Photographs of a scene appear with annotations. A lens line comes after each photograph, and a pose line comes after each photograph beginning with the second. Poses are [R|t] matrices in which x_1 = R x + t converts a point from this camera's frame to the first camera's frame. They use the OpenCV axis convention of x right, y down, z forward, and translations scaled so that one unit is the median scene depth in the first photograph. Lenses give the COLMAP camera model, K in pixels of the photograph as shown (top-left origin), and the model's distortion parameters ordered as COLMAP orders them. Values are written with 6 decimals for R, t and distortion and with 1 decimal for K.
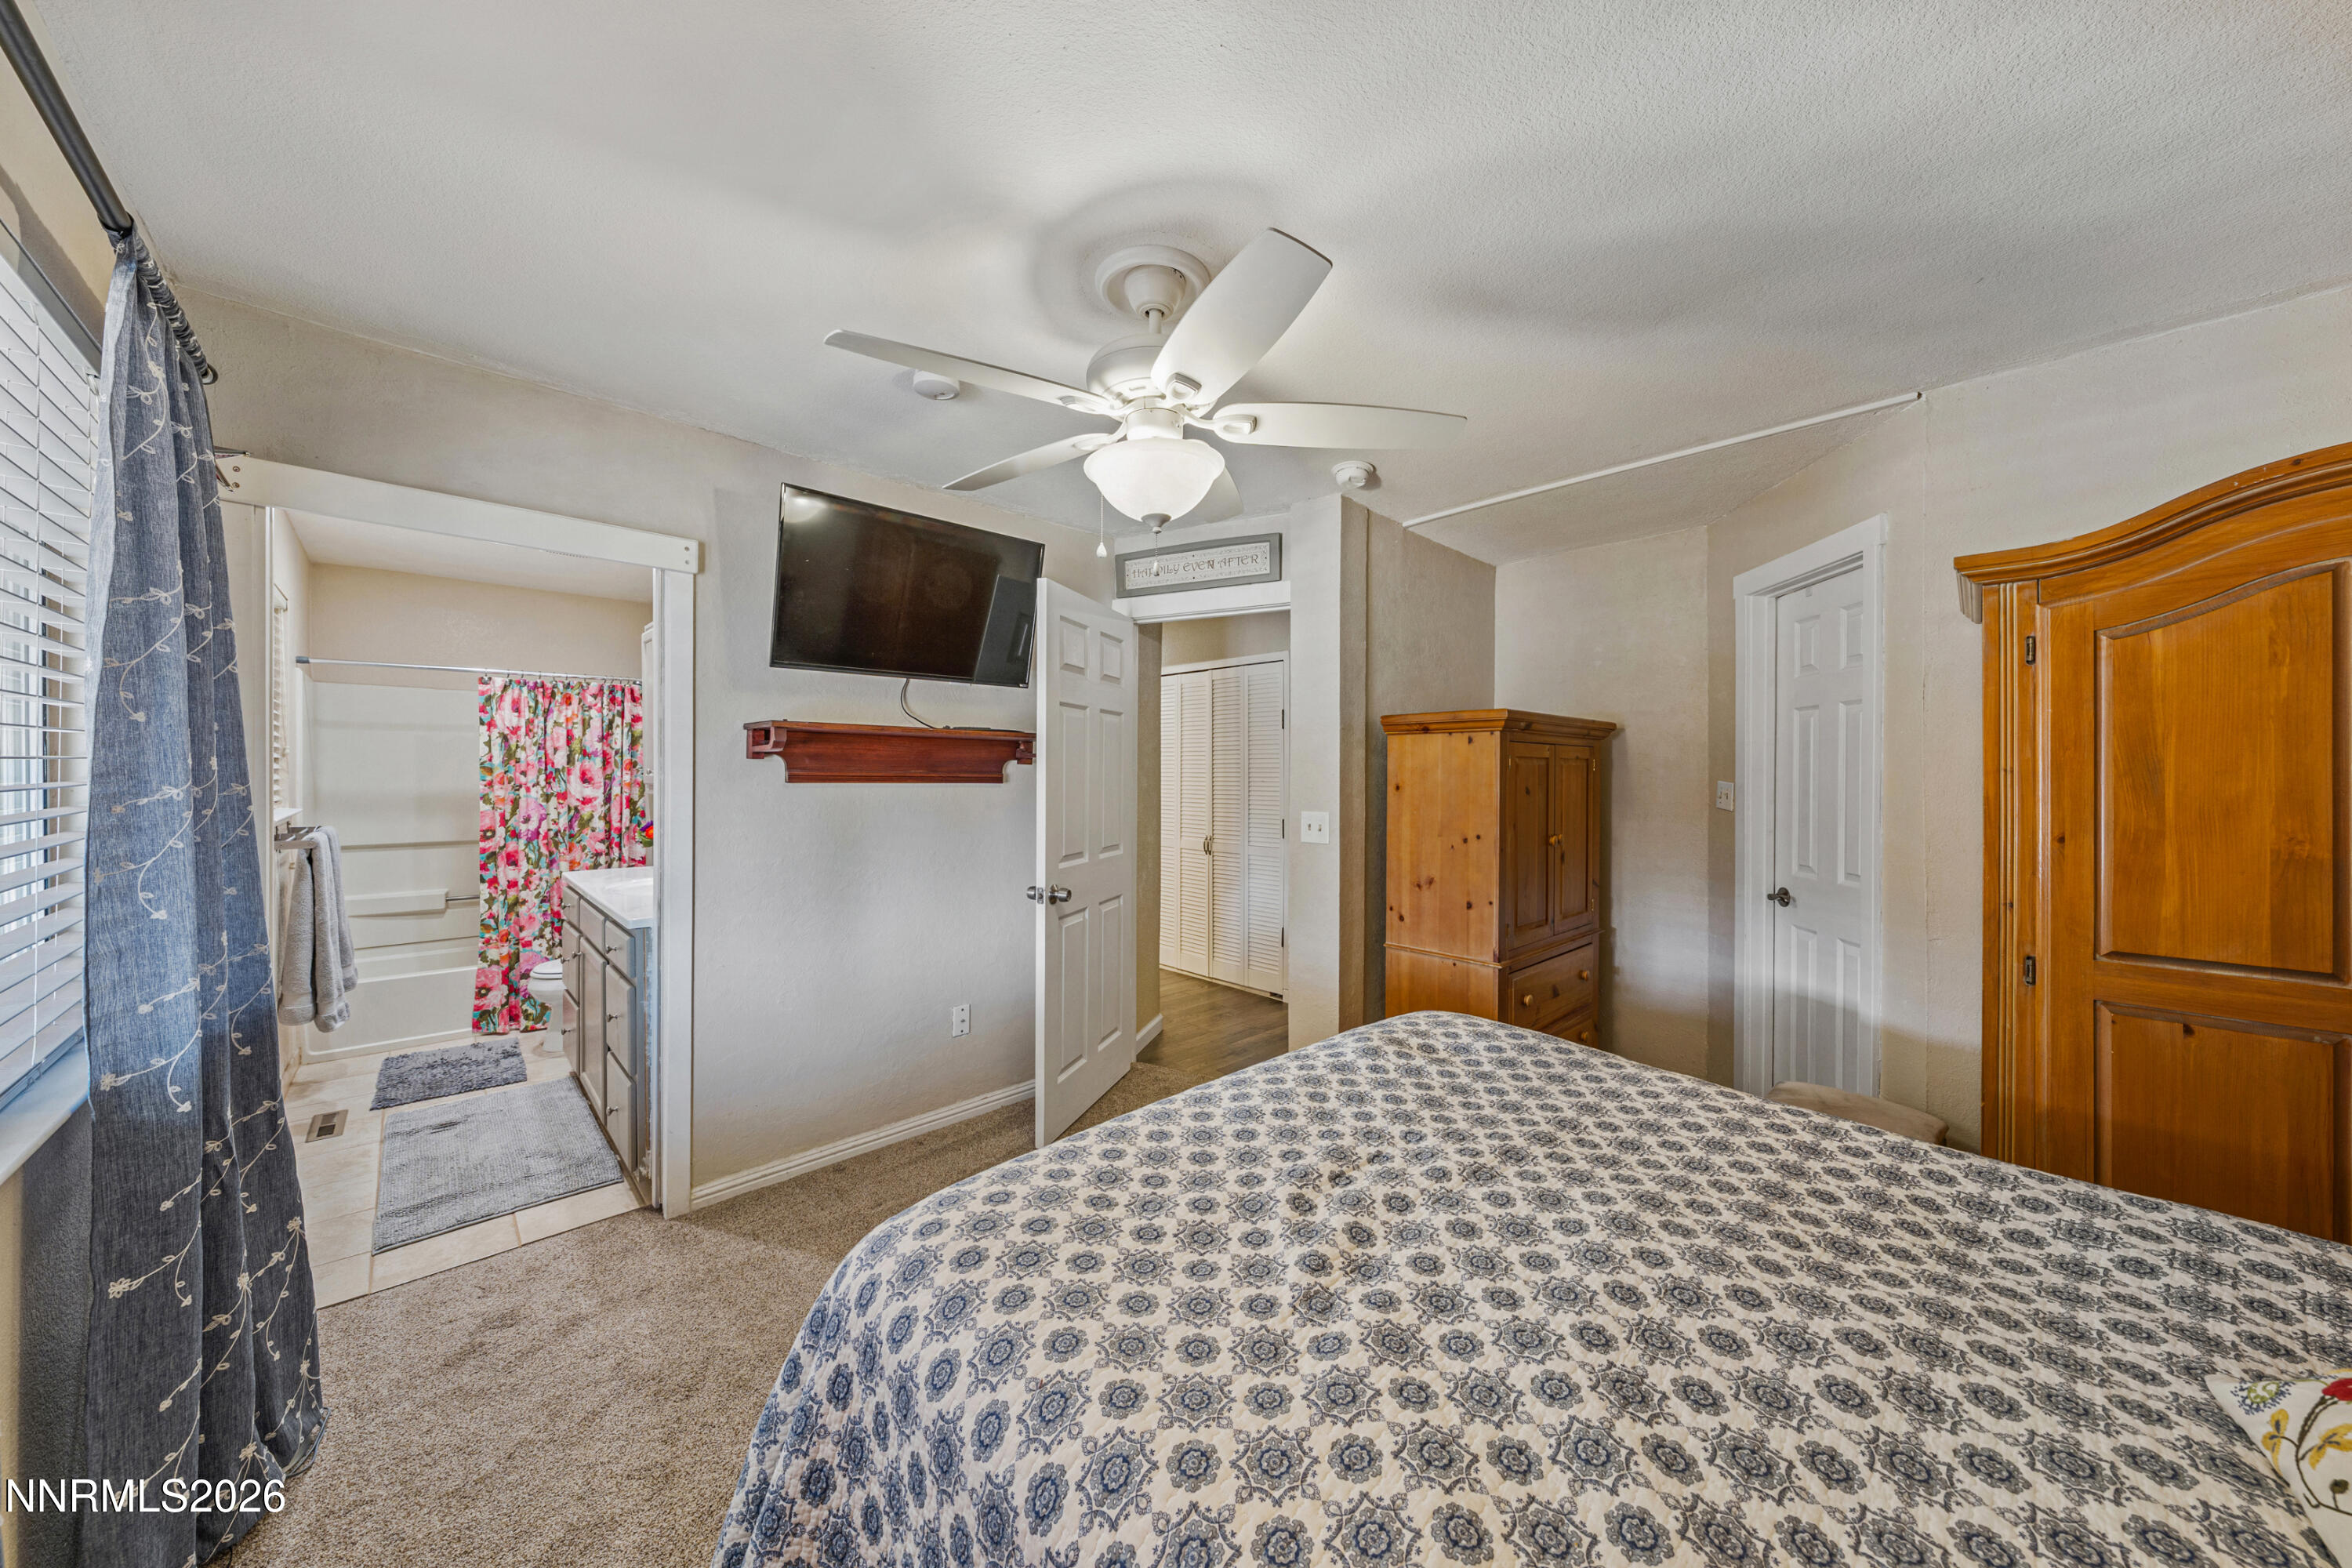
lens RADIAL K [[796.3, 0, 1177.2], [0, 796.3, 777.9], [0, 0, 1]] dist [-0.000773, -0.000071]
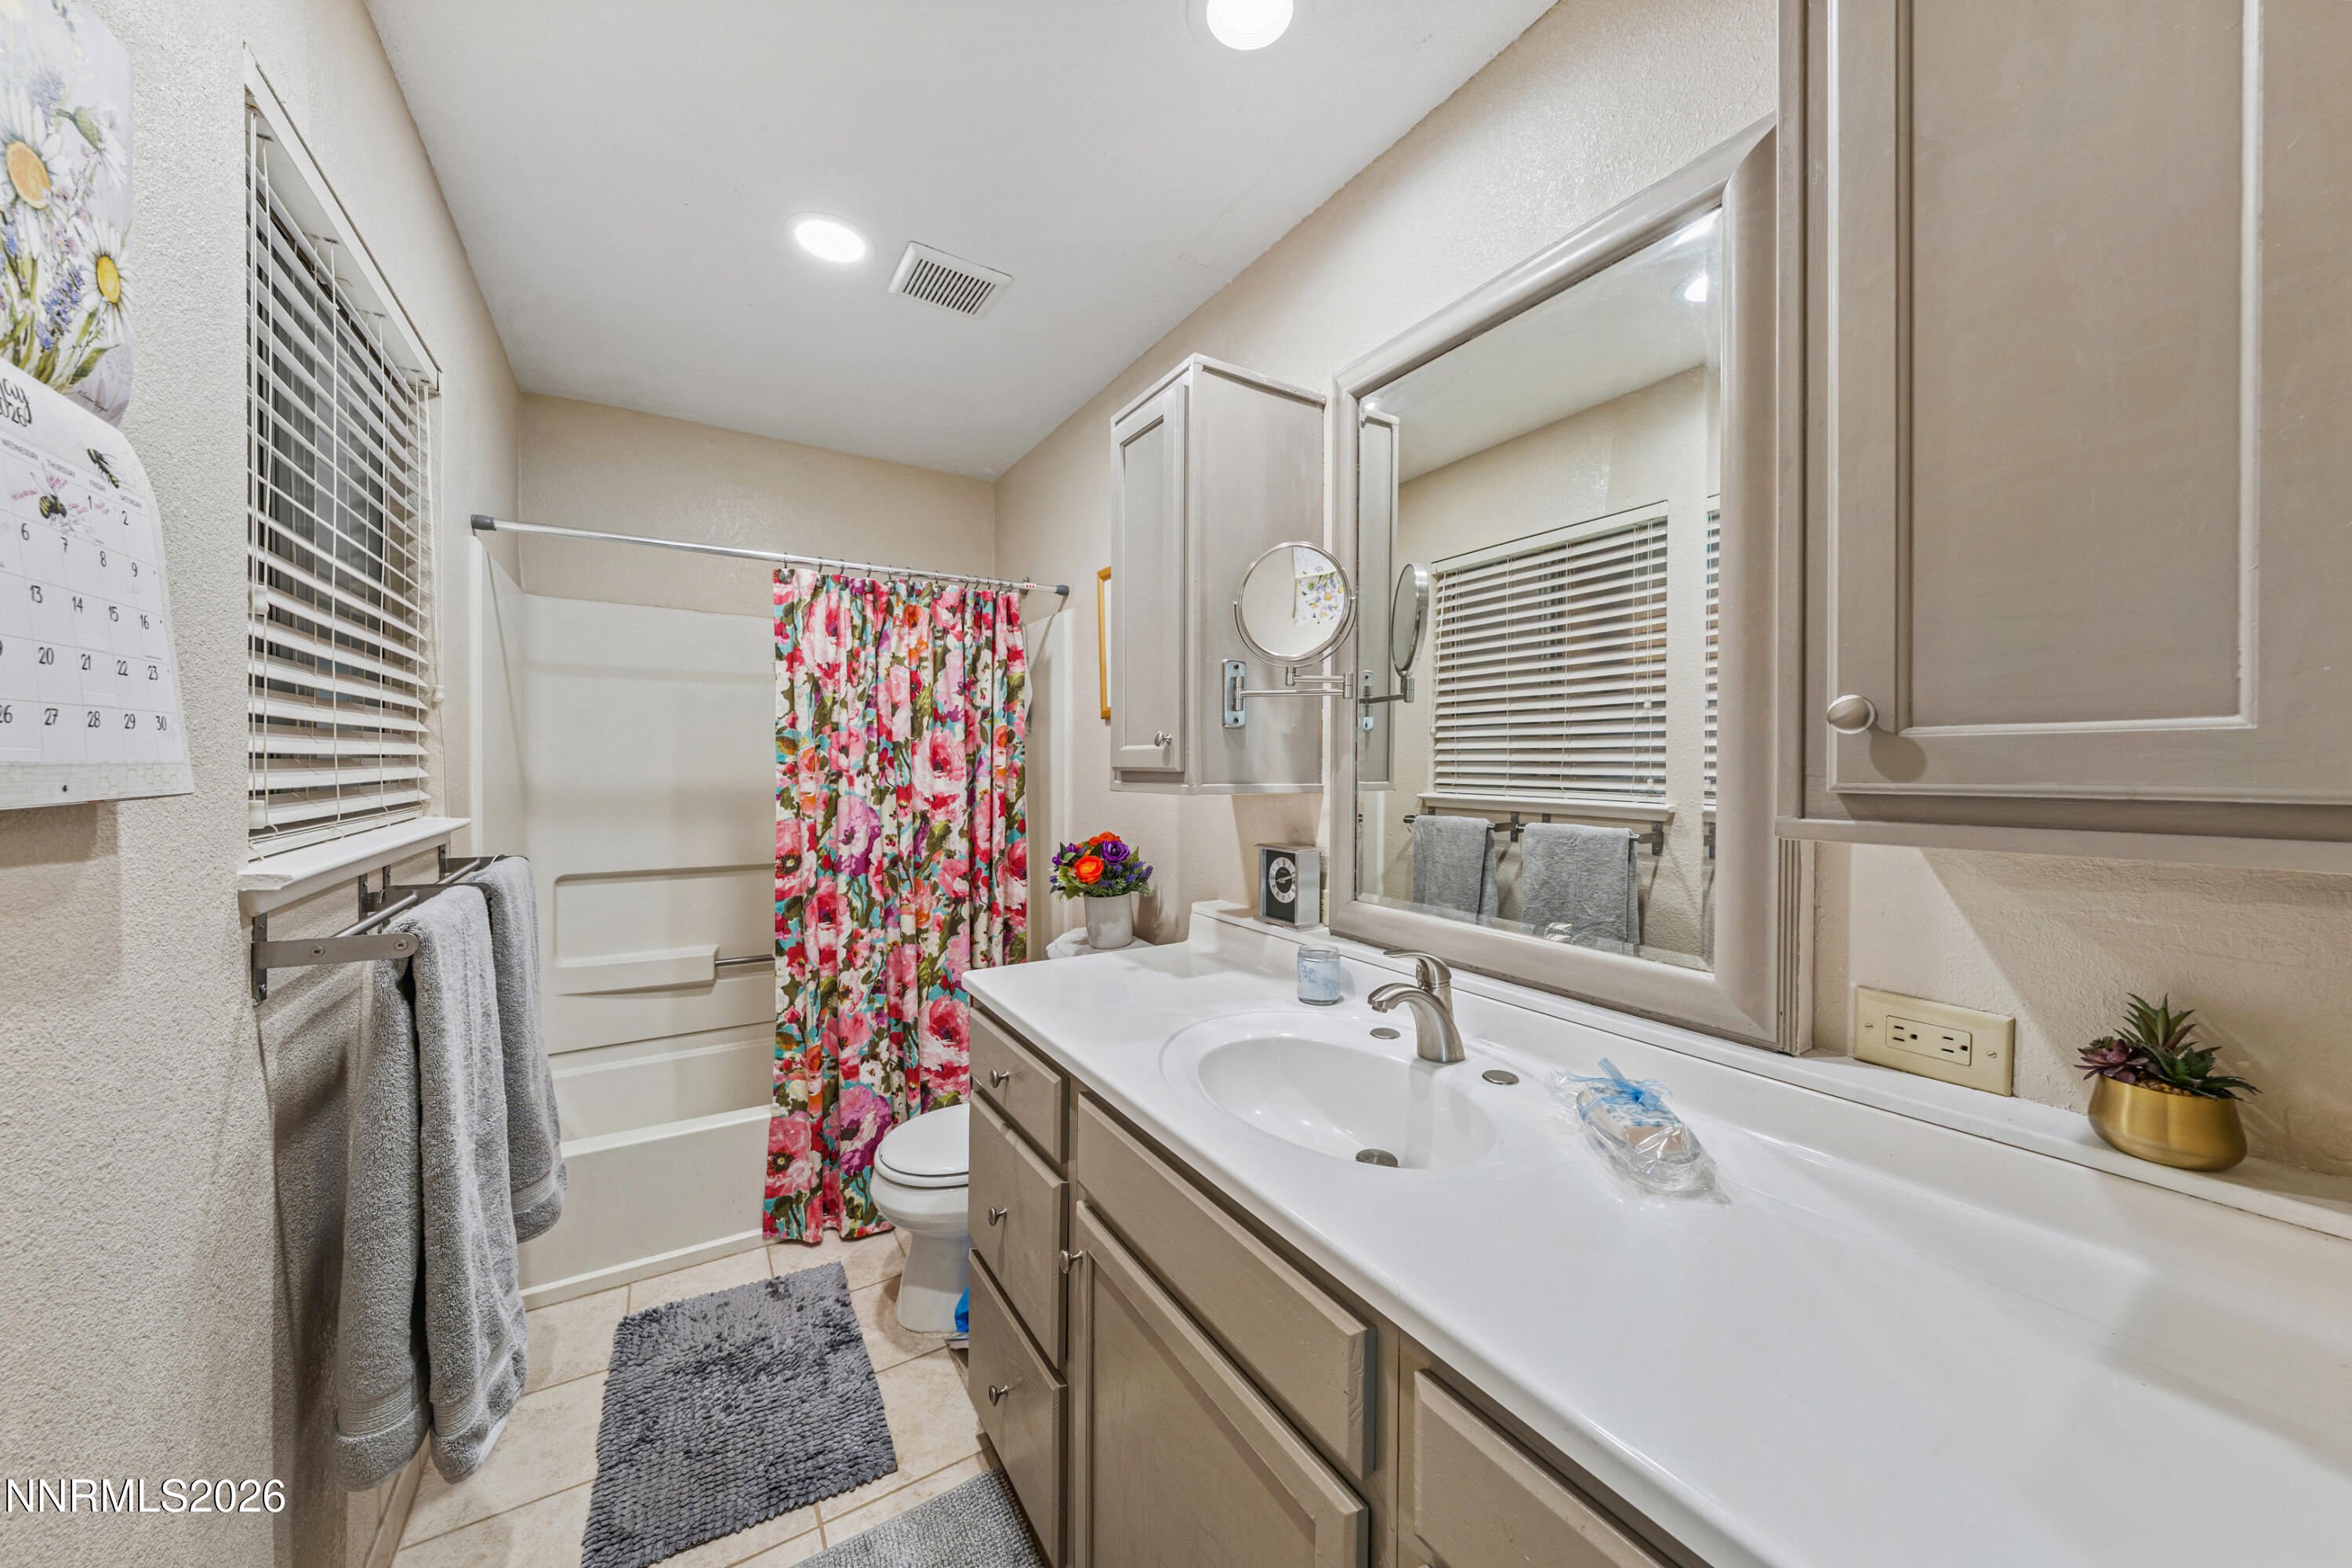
lens RADIAL K [[796.3, 0, 1172.0], [0, 796.3, 773.5], [0, 0, 1]] dist [-0.000773, -0.000071]
pose [[0.980175, 0.005300, -0.198061, -0.497746], [-0.004697, 0.999983, 0.003511, 0.006851], [0.198077, -0.002511, 0.980183, 0.516456]]
